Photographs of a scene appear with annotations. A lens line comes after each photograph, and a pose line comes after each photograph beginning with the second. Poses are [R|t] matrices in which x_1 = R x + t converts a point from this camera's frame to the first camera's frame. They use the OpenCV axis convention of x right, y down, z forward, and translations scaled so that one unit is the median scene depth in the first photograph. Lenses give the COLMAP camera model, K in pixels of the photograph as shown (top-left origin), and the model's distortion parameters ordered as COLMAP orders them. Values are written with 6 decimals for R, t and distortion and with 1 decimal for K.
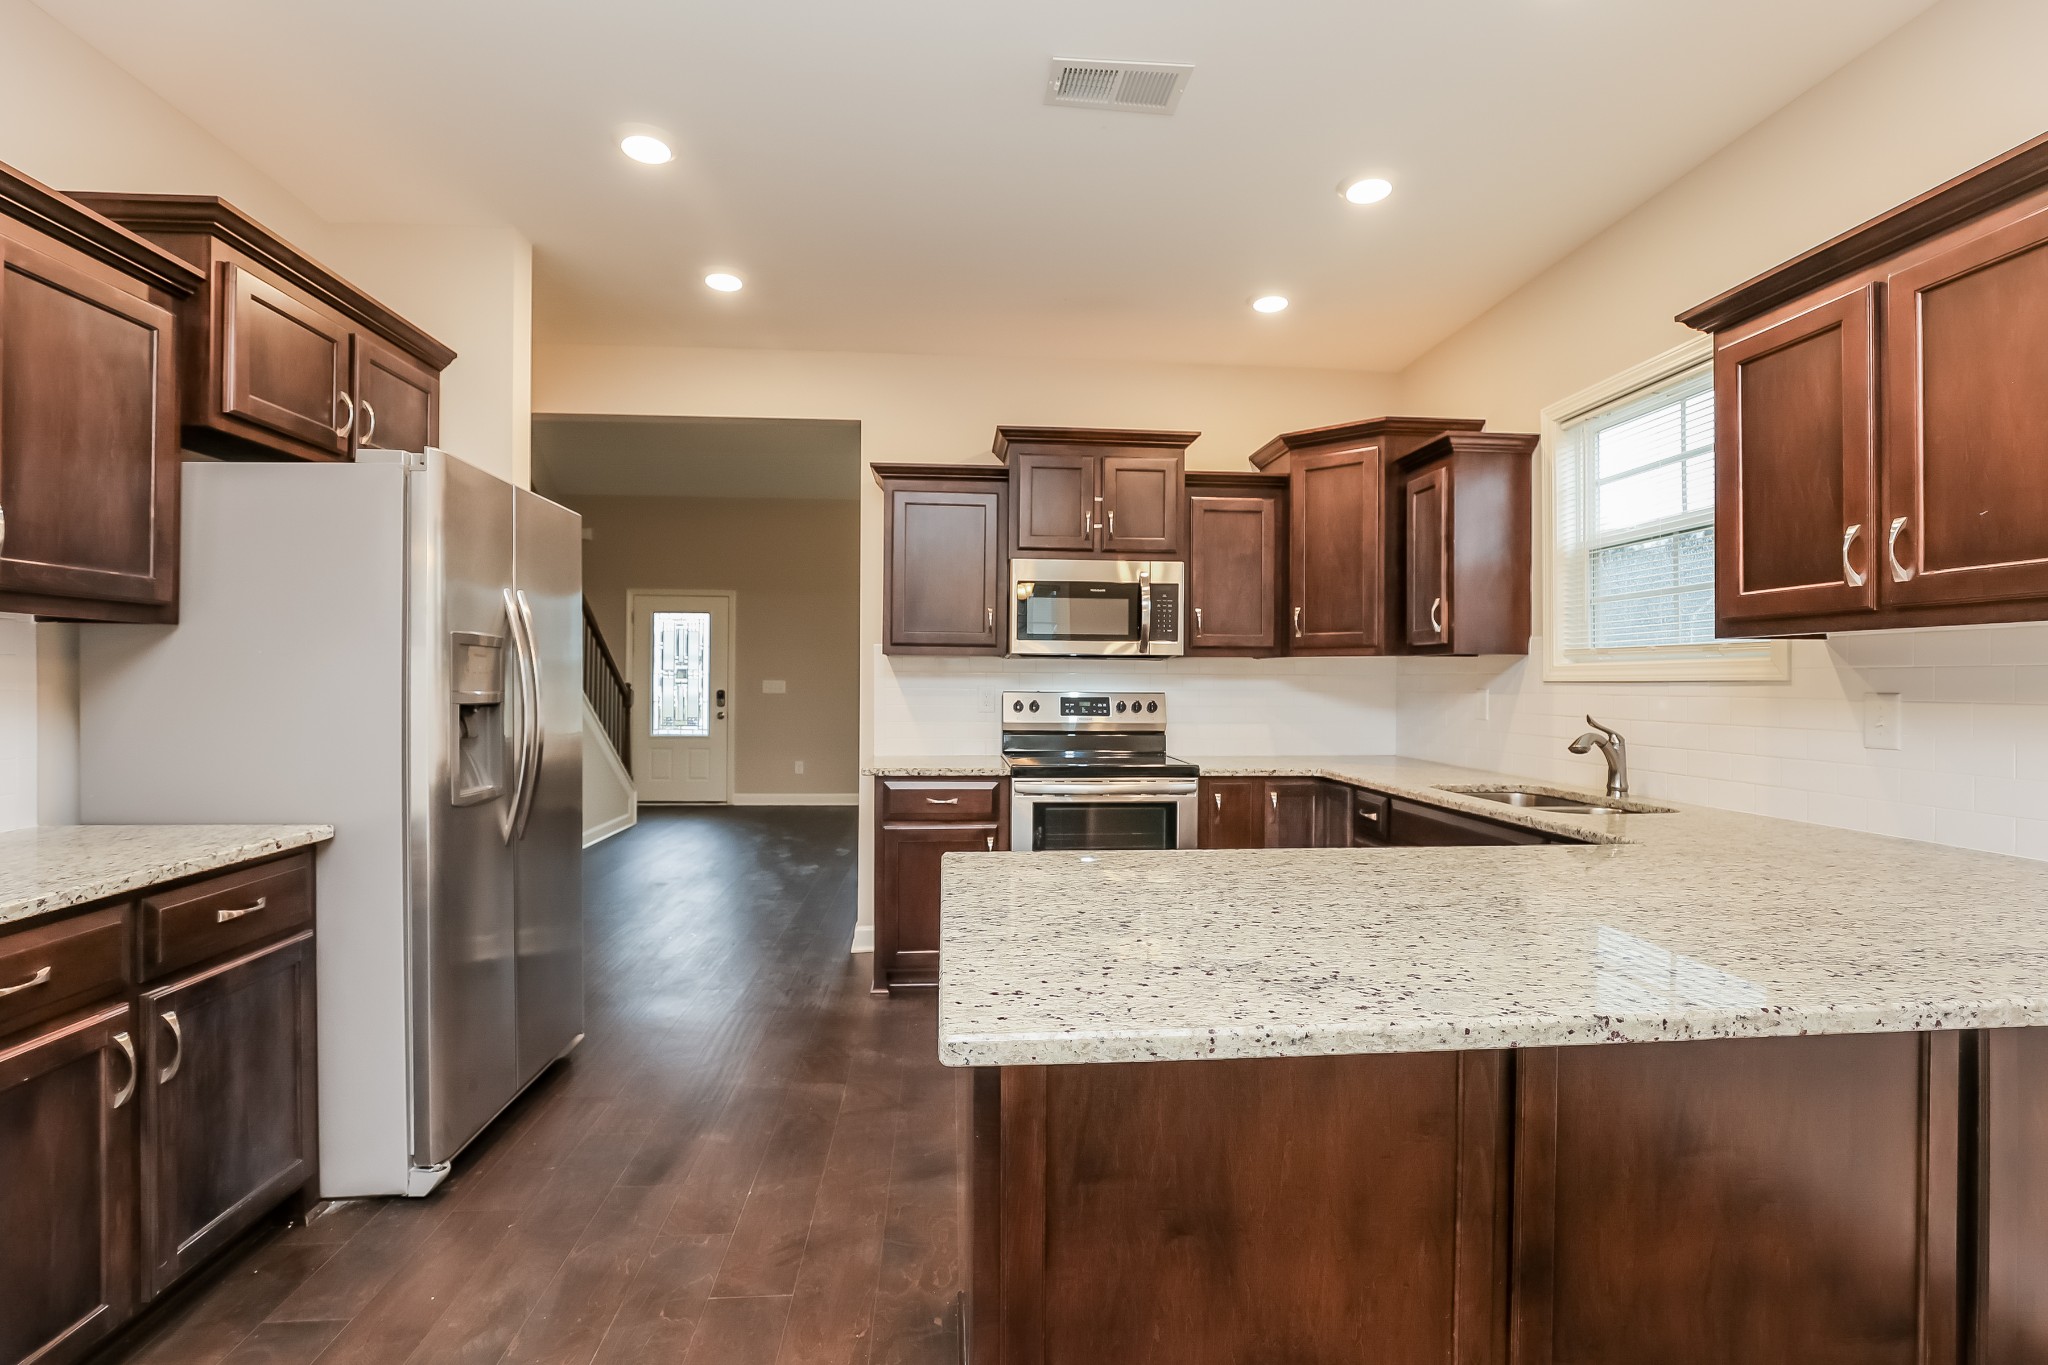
lens RADIAL K [[899.7, 0, 1024.0], [0, 899.7, 682.5], [0, 0, 1]] dist [-0.031464, 0.000001]
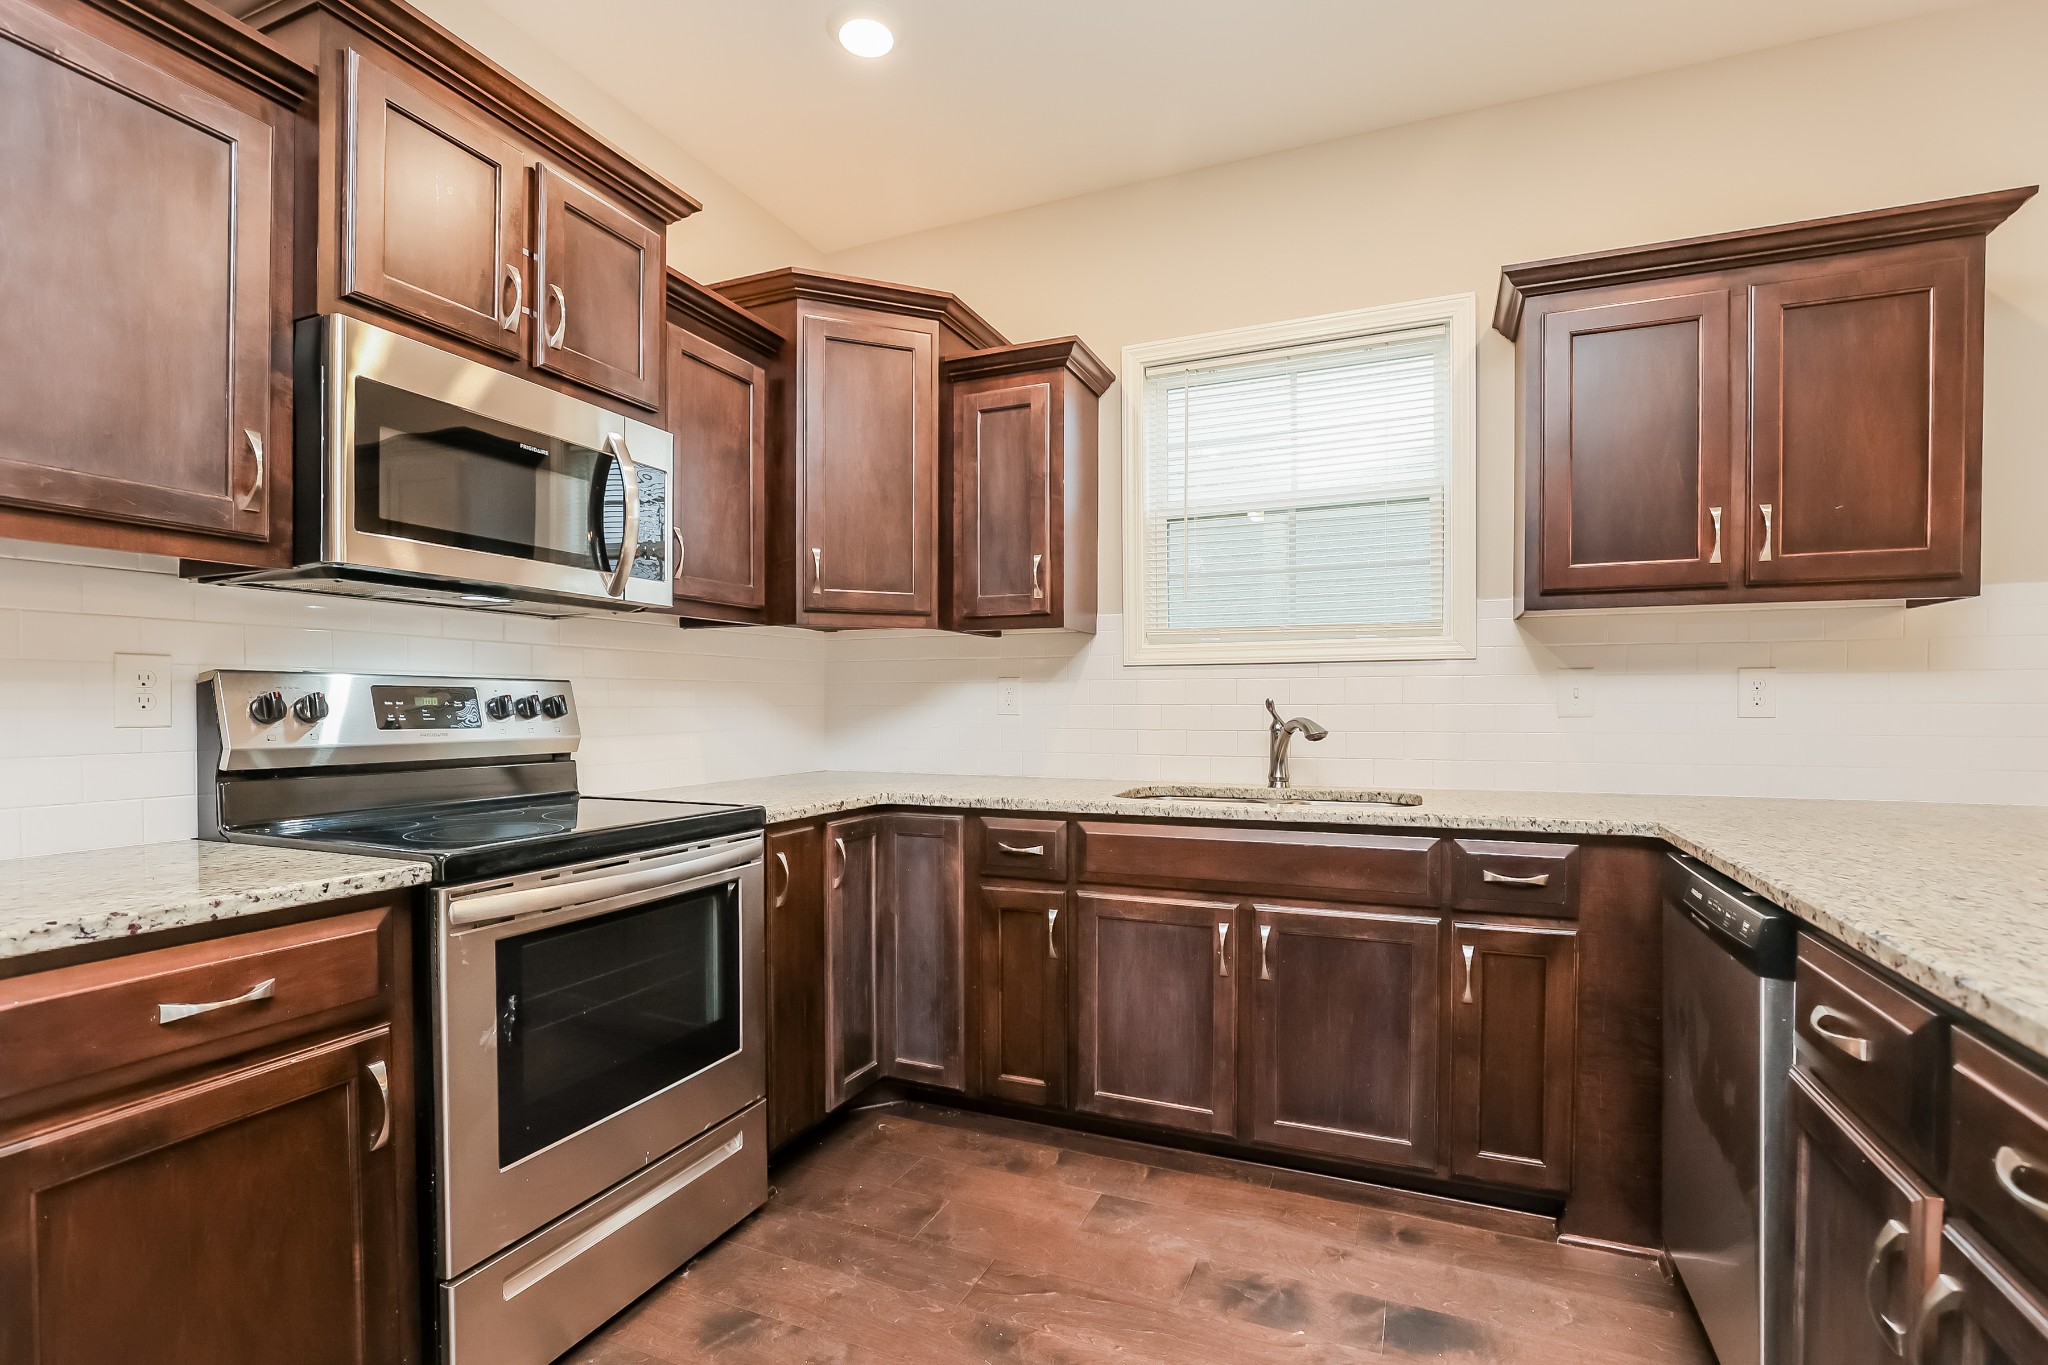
lens RADIAL K [[963.6, 0, 1016.5], [0, 963.6, 705.5], [0, 0, 1]] dist [-0.002796, 0.000280]
pose [[0.465782, -0.008755, 0.884856, -0.255507], [0.004702, 0.999961, 0.007419, 0.026841], [-0.884887, 0.000705, 0.465805, 0.587738]]
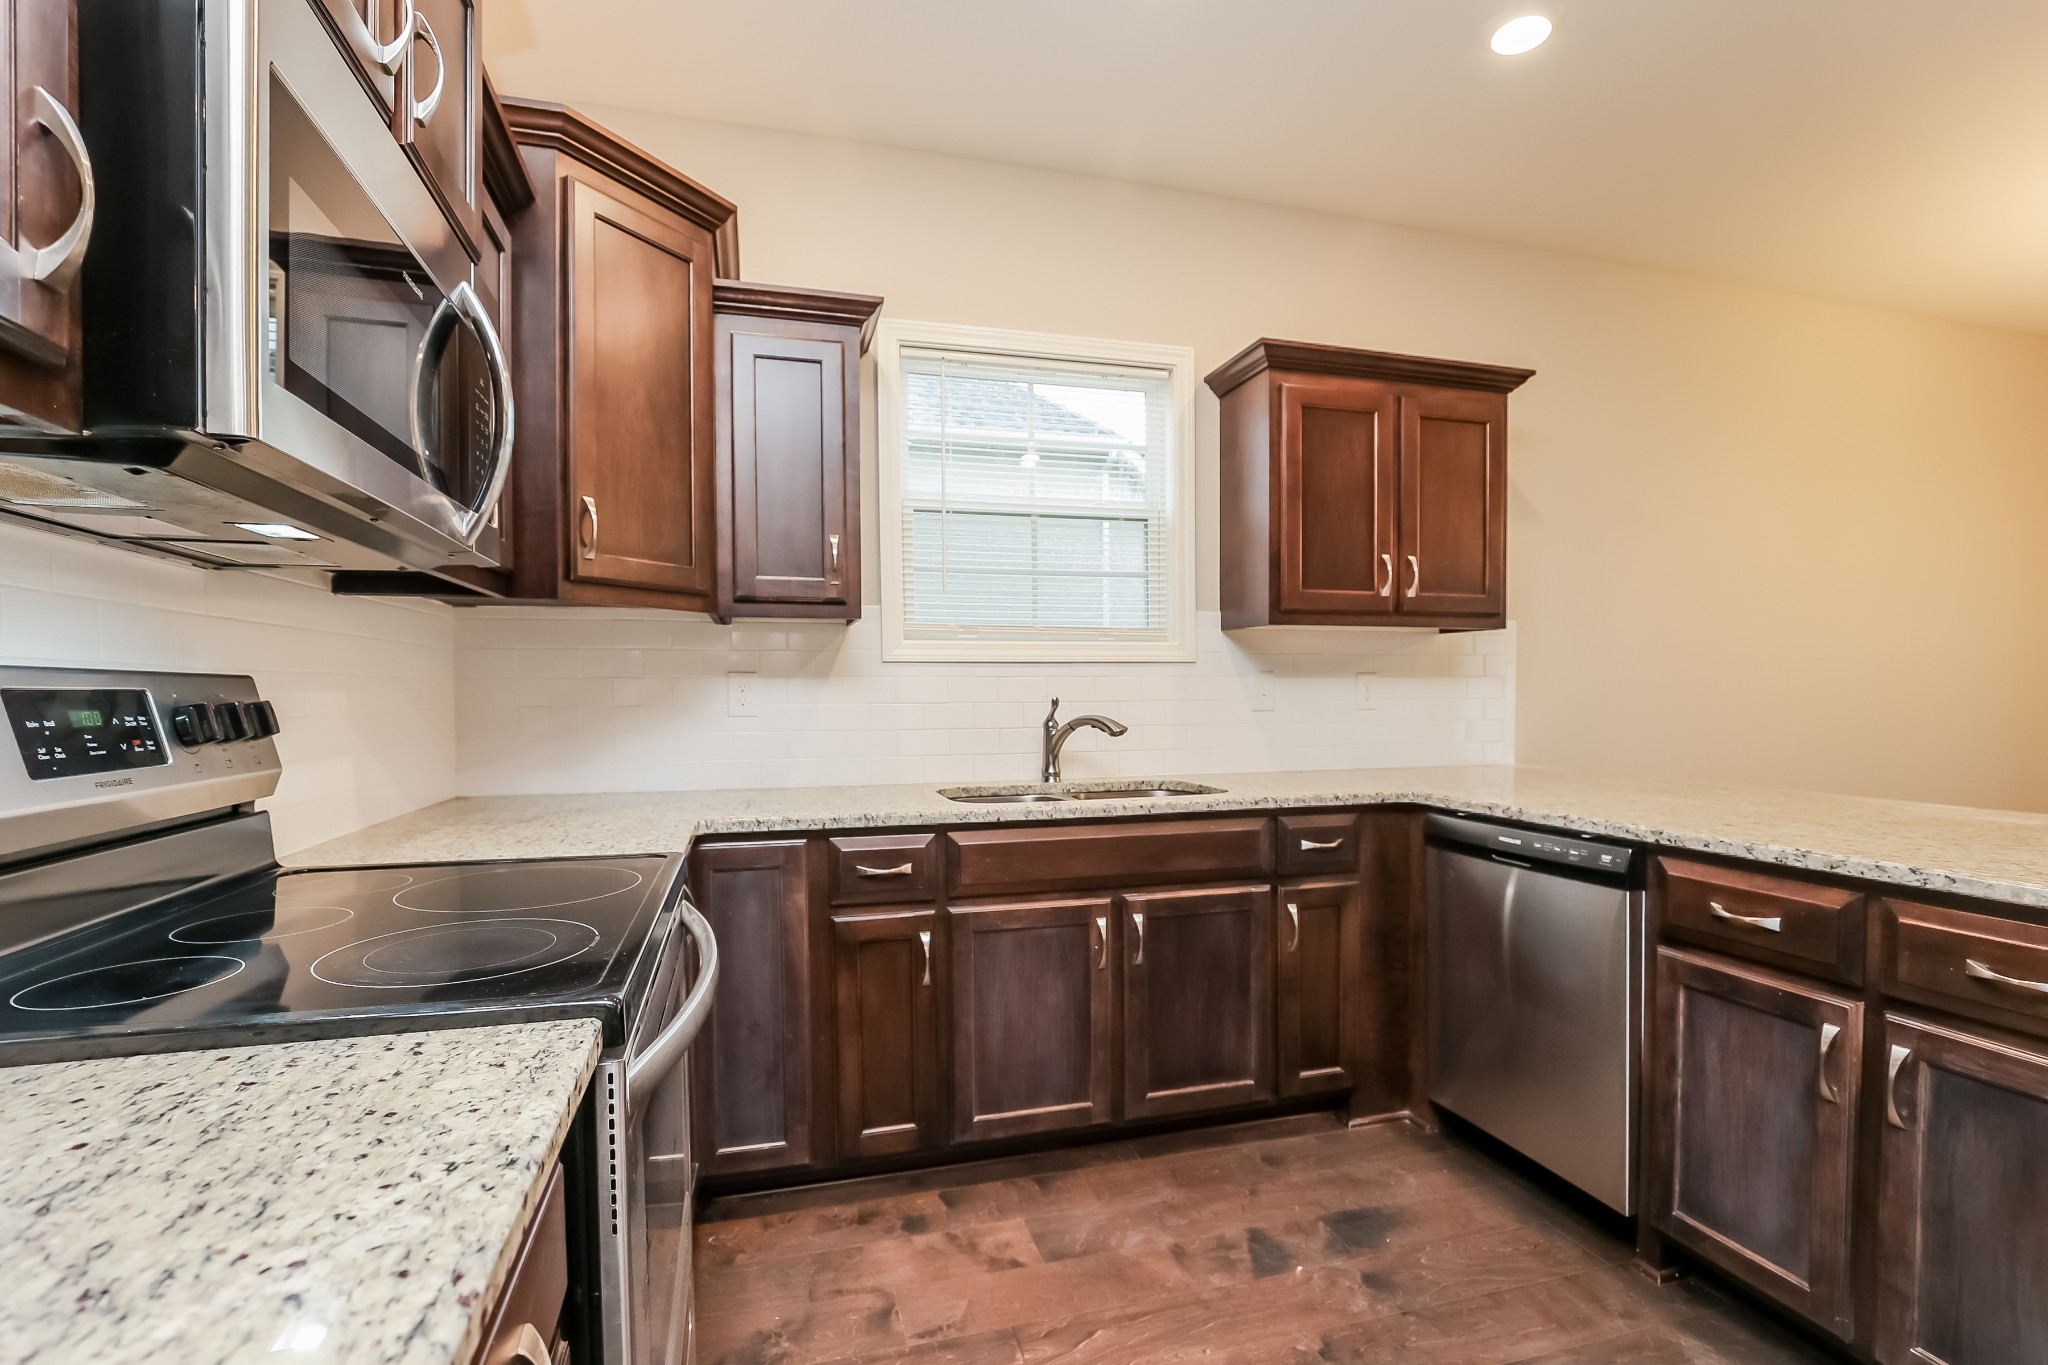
lens RADIAL K [[963.6, 0, 1016.5], [0, 963.6, 705.5], [0, 0, 1]] dist [-0.002796, 0.000280]
pose [[-0.197328, -0.020828, 0.980116, -0.255826], [0.003755, 0.999751, 0.022001, 0.017789], [-0.980330, 0.008021, -0.197201, 0.937834]]
